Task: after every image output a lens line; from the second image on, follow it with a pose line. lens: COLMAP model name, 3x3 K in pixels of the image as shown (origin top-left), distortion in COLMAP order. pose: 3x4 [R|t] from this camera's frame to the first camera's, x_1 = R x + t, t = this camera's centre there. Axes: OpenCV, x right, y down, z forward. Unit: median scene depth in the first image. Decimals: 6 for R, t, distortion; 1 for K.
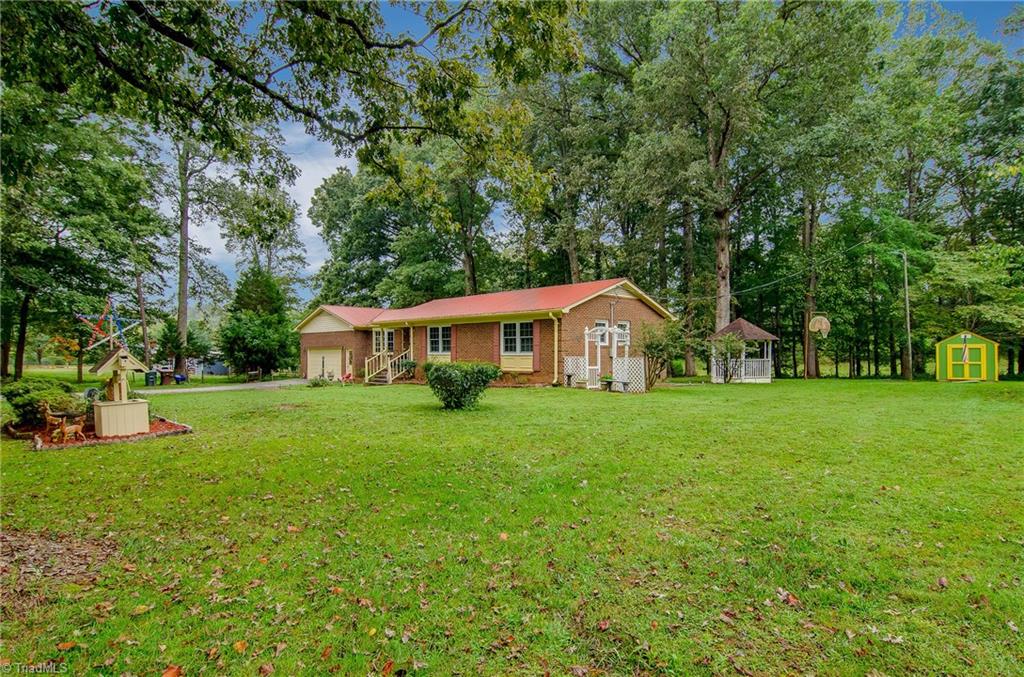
lens RADIAL K [[556.4, 0, 517.1], [0, 556.4, 352.3], [0, 0, 1]] dist [-0.018837, -0.000595]
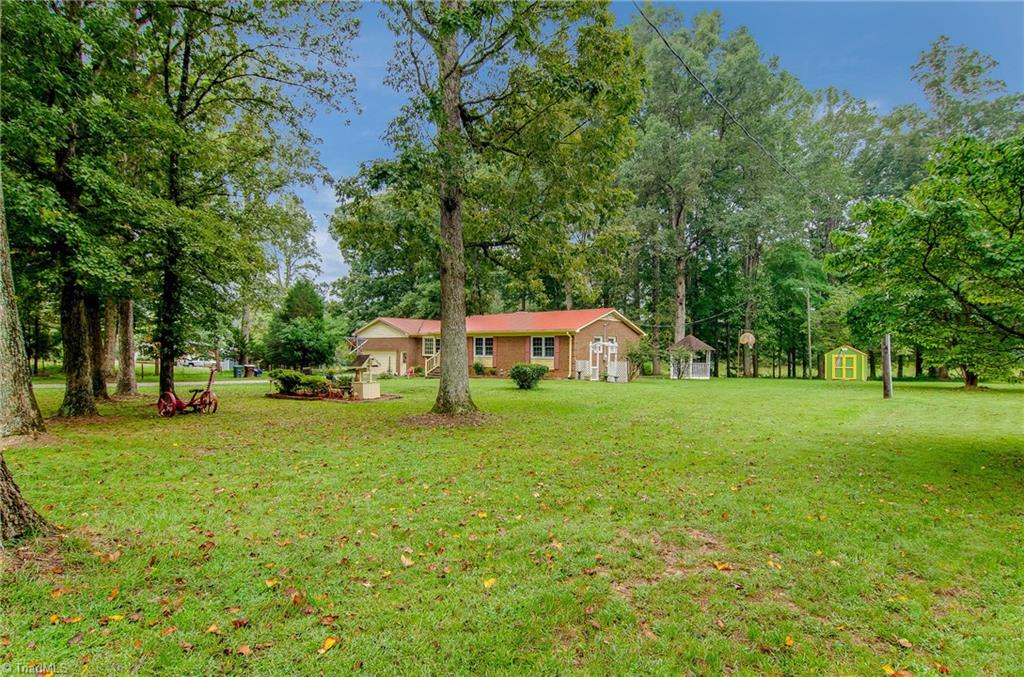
lens RADIAL K [[556.4, 0, 517.1], [0, 556.4, 352.3], [0, 0, 1]] dist [-0.018837, -0.000595]
pose [[0.998573, 0.013863, 0.051573, -0.126576], [-0.013917, 0.999903, 0.000677, -0.010346], [-0.051559, -0.001394, 0.998669, -0.435768]]
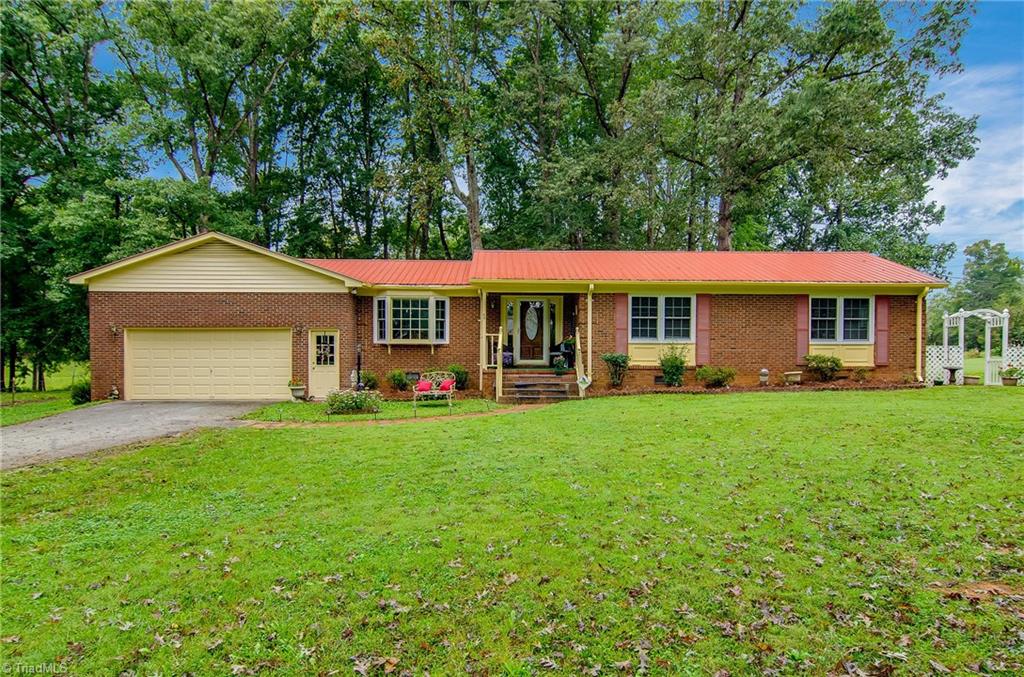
lens RADIAL K [[556.4, 0, 517.1], [0, 556.4, 352.3], [0, 0, 1]] dist [-0.018837, -0.000595]
pose [[0.674765, -0.016391, 0.737851, -0.684280], [-0.003543, 0.999670, 0.025447, -0.000466], [-0.738025, -0.019785, 0.674484, 0.709787]]
